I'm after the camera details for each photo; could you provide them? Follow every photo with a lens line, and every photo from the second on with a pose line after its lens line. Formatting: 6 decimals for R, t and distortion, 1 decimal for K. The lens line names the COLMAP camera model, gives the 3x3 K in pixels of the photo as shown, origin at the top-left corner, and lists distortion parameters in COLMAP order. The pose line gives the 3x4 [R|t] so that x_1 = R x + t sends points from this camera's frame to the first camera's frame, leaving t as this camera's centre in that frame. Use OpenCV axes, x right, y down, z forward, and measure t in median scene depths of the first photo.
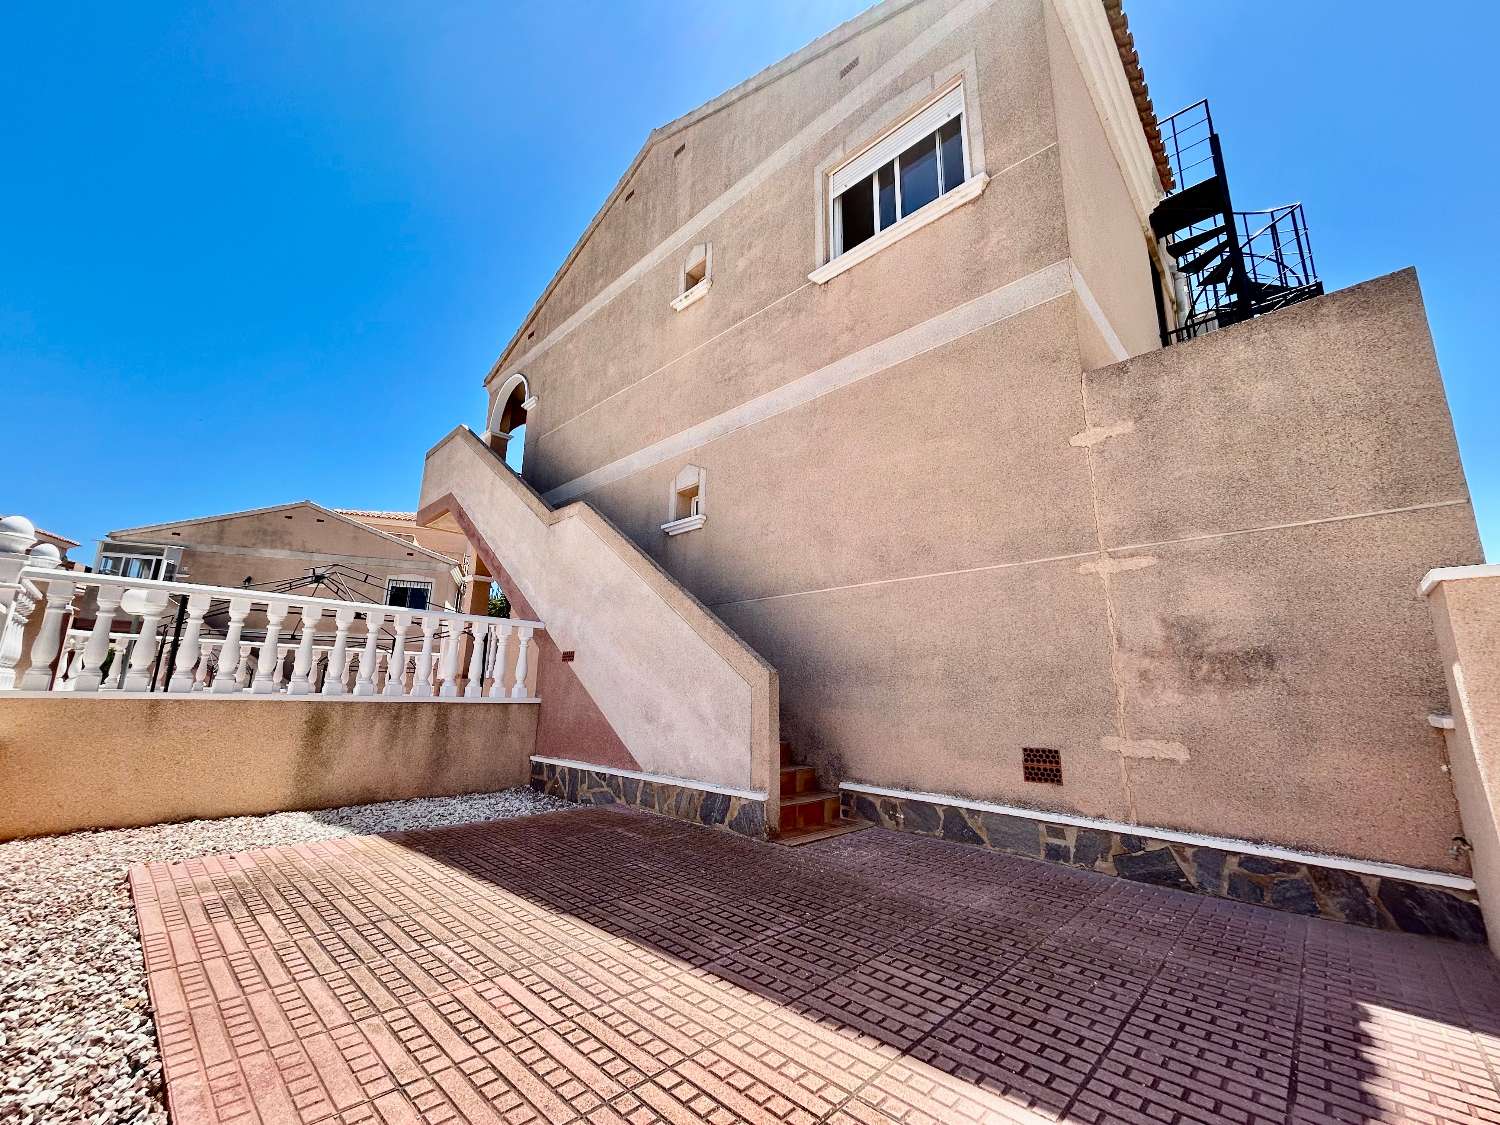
lens RADIAL K [[603.1, 0, 748.4], [0, 603.1, 562.4], [0, 0, 1]] dist [-0.000892, 0.001773]
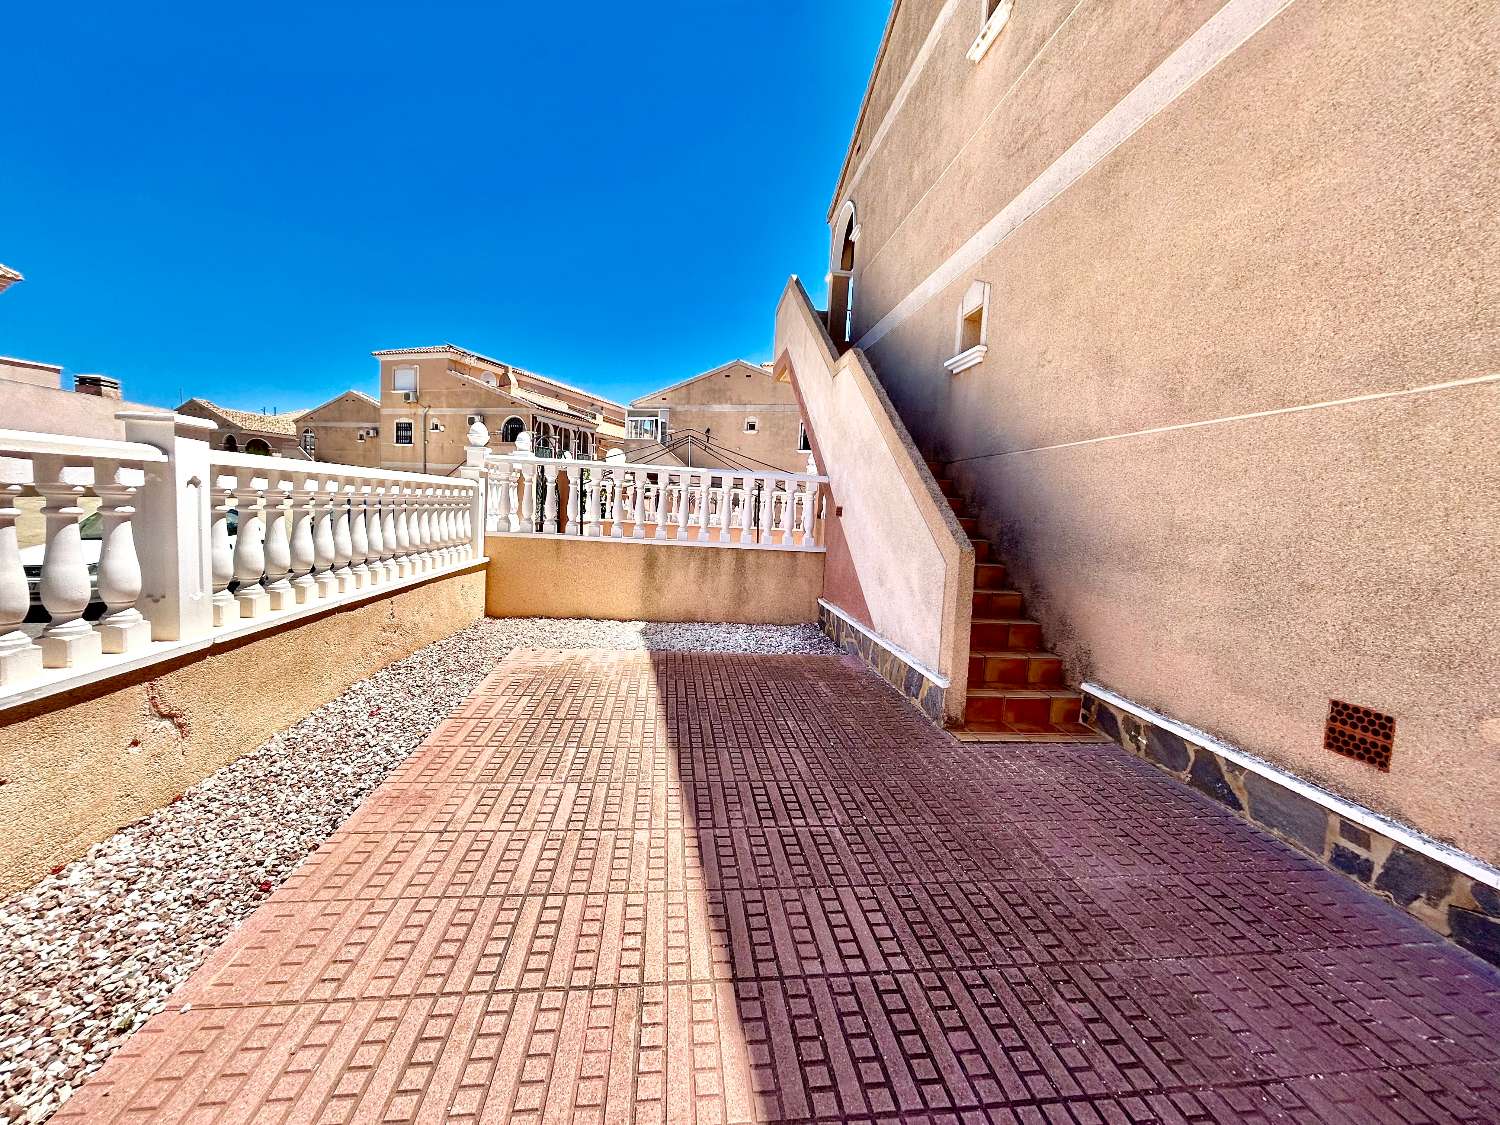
lens RADIAL K [[603.1, 0, 747.9], [0, 603.1, 559.9], [0, 0, 1]] dist [-0.000892, 0.001773]
pose [[0.775635, 0.078088, -0.626333, 0.750832], [0.098398, 0.965226, 0.242193, -0.092937], [0.623465, -0.249483, 0.740979, 0.391230]]
